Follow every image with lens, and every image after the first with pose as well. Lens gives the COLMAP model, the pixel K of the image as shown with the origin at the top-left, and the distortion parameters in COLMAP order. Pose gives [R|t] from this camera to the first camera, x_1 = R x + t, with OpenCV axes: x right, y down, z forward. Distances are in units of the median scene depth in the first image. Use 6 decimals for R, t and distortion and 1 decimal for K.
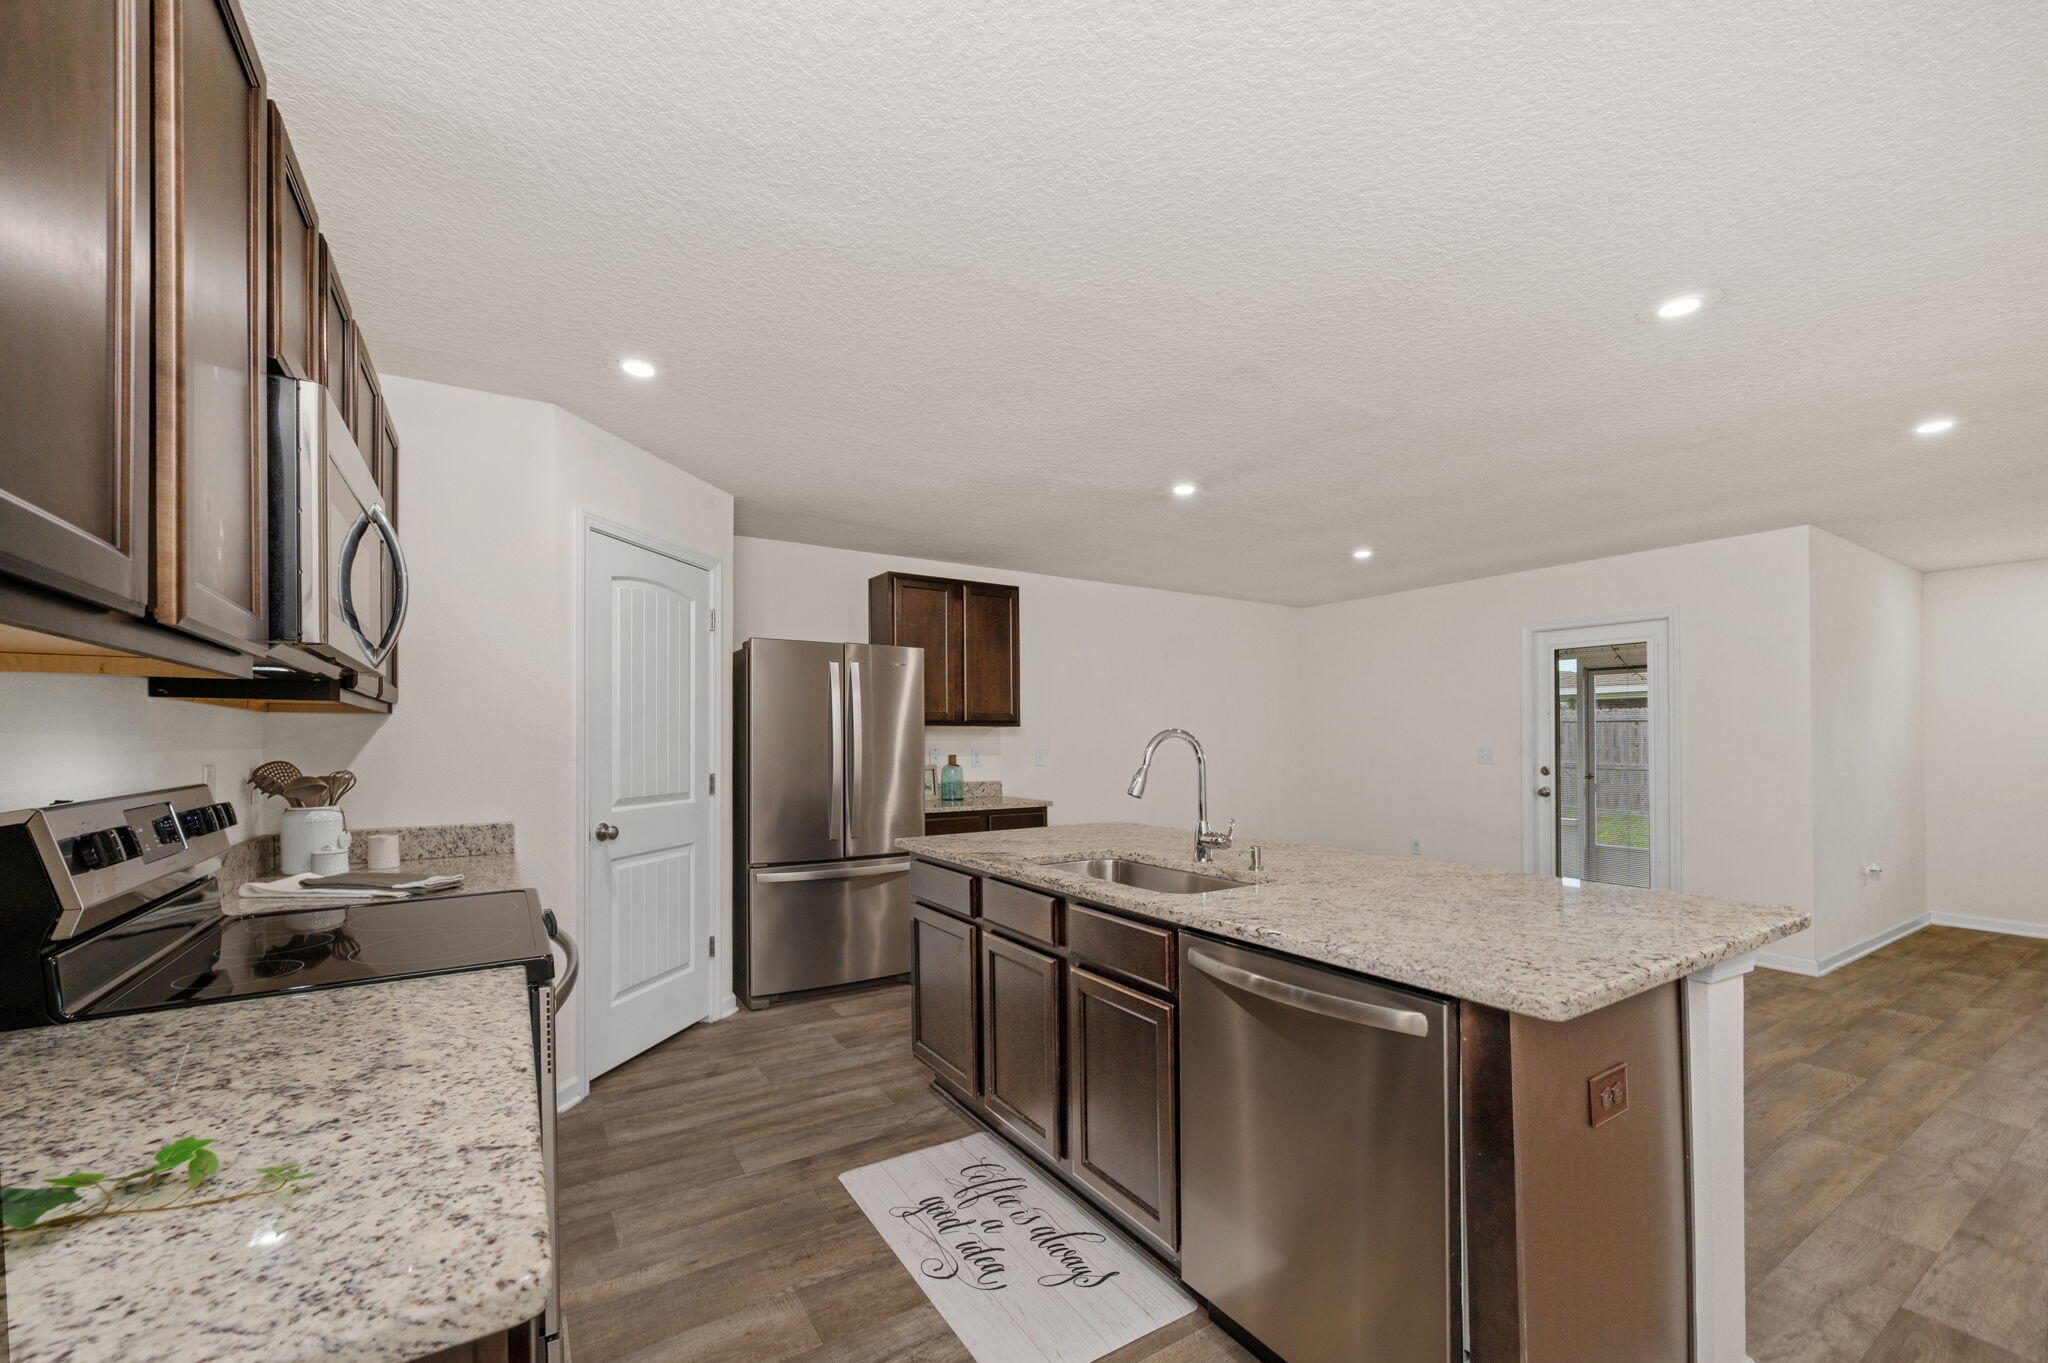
lens RADIAL K [[842.8, 0, 1015.0], [0, 842.8, 684.7], [0, 0, 1]] dist [0.008188, -0.000674]
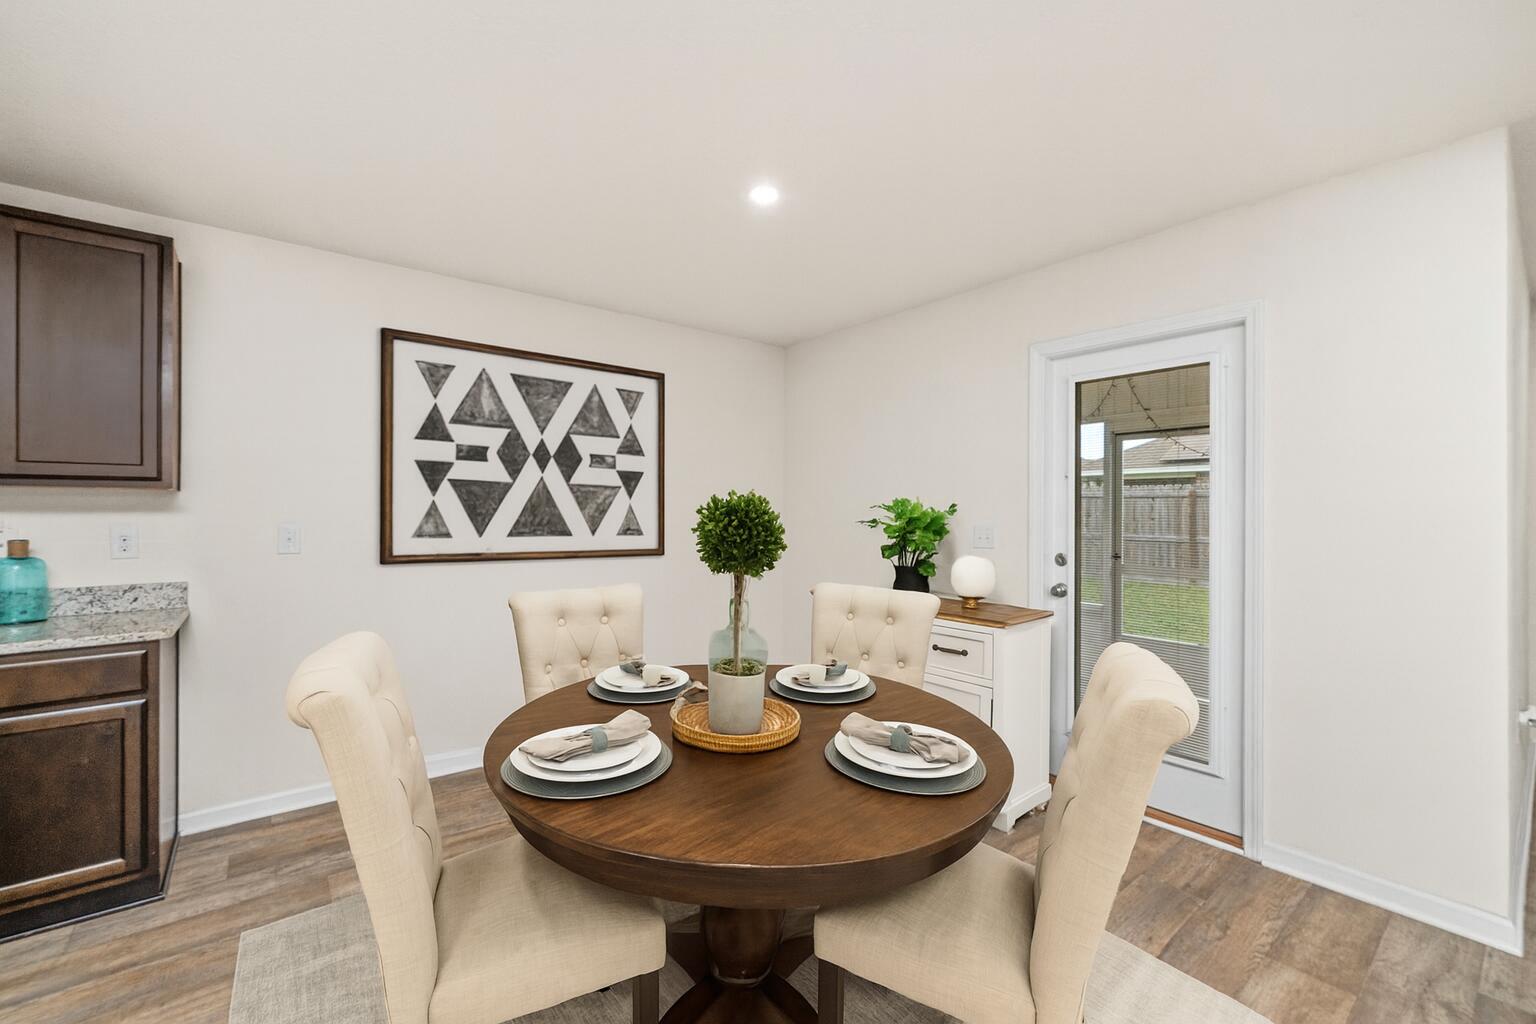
lens RADIAL K [[632.1, 0, 760.9], [0, 632.1, 512.1], [0, 0, 1]] dist [0.008188, -0.000674]
pose [[0.995908, 0.013327, 0.089386, 0.351393], [-0.020021, 0.997027, 0.074411, 0.024163], [-0.088128, -0.075896, 0.993214, 0.532240]]
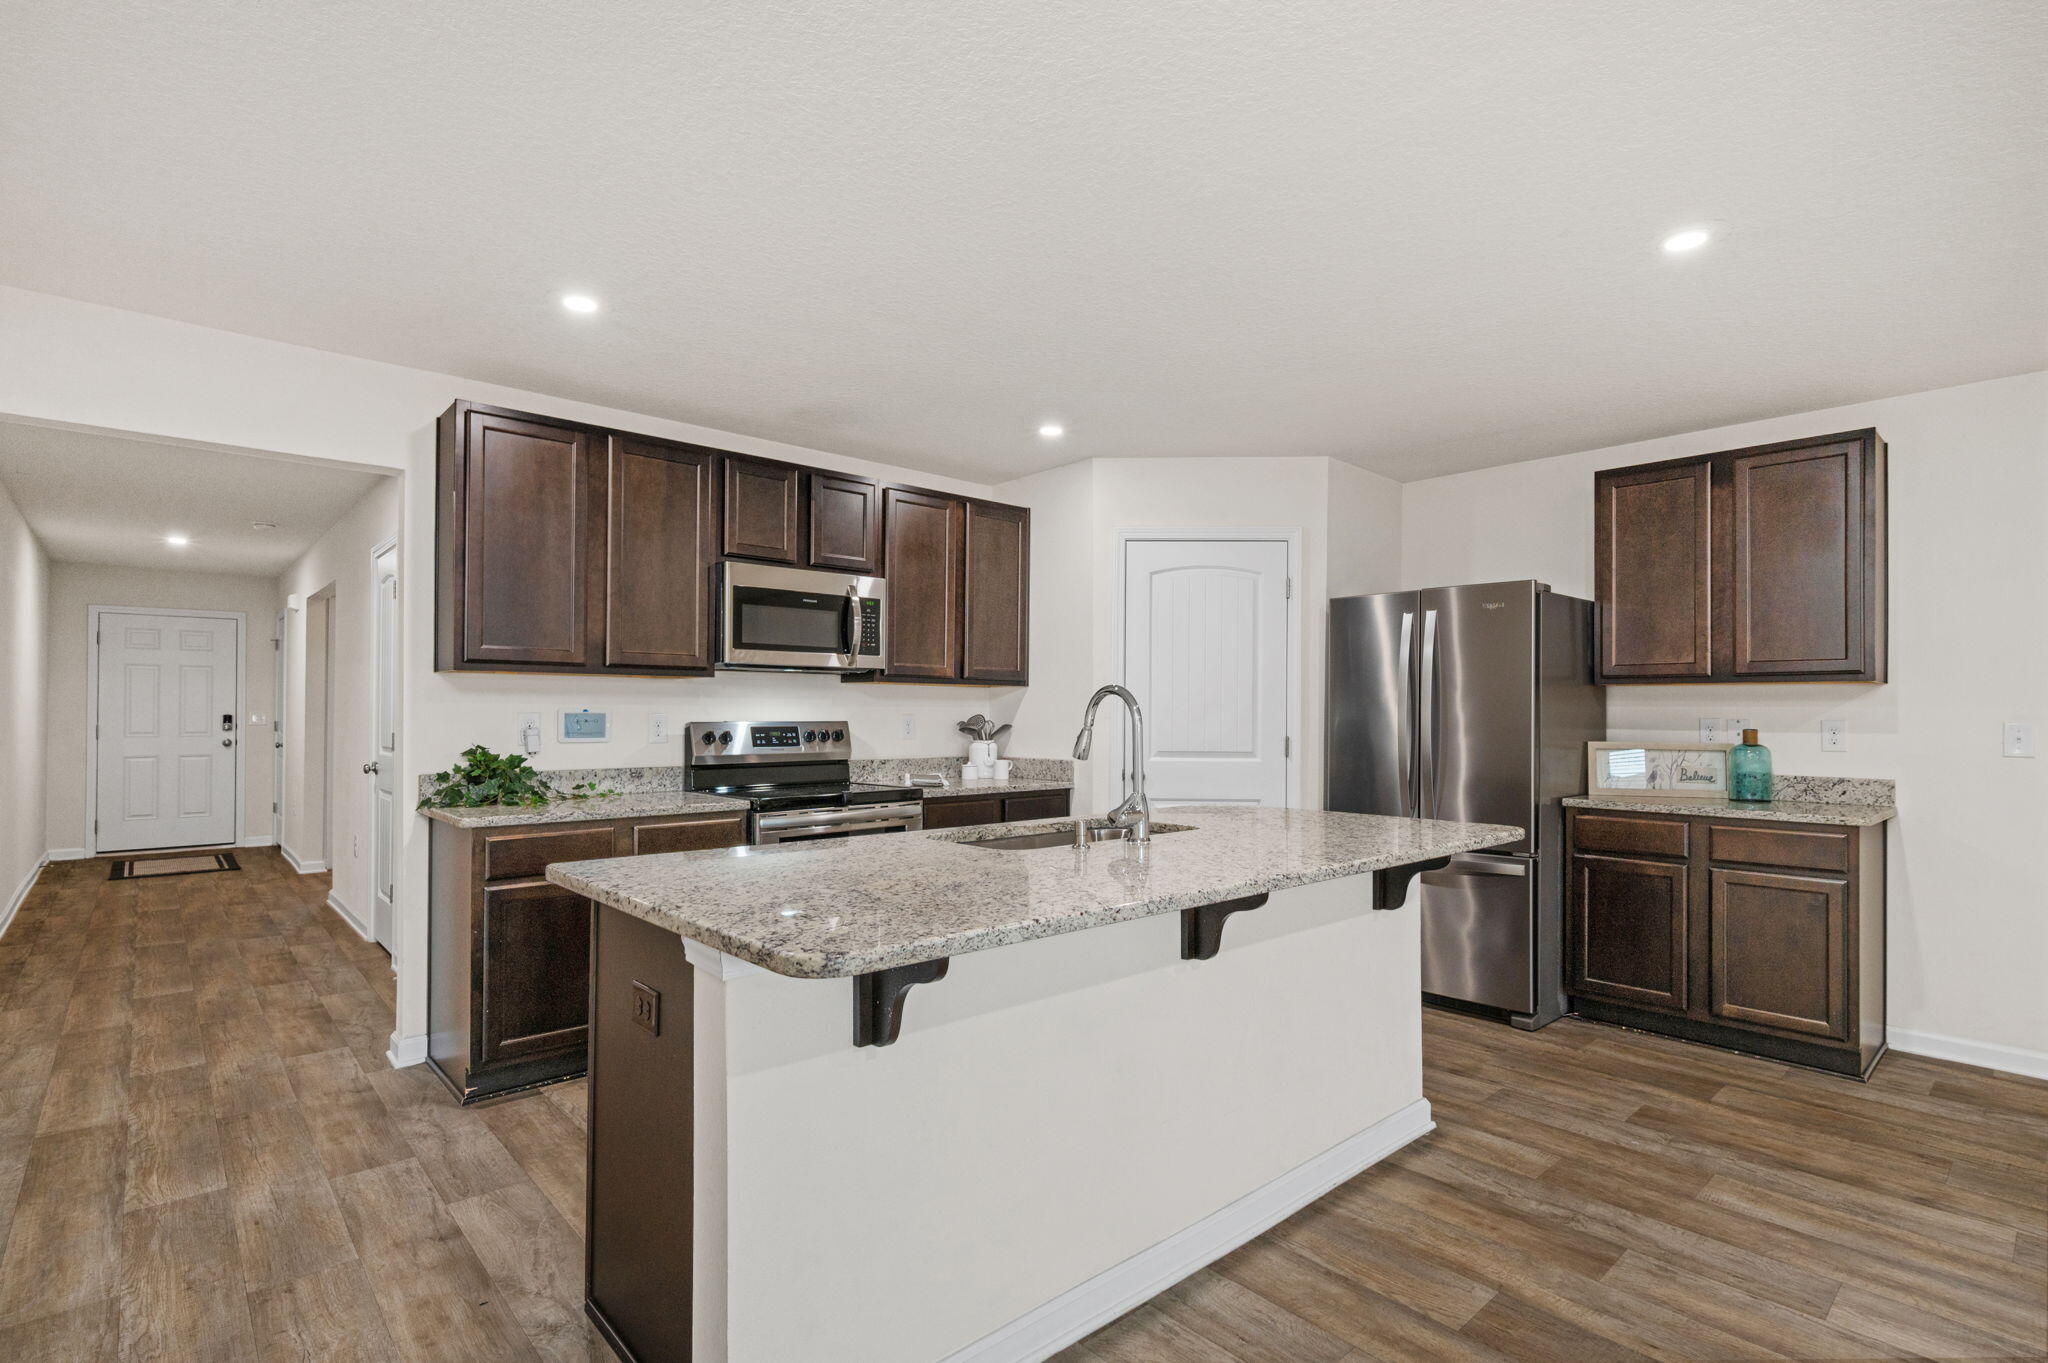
lens RADIAL K [[976.9, 0, 1027.4], [0, 976.9, 700.2], [0, 0, 1]] dist [-0.004830, 0.000613]
pose [[0.156957, -0.004102, -0.987597, 0.532330], [0.059628, 0.998206, 0.005330, 0.025248], [0.985804, -0.059725, 0.156920, 0.350390]]
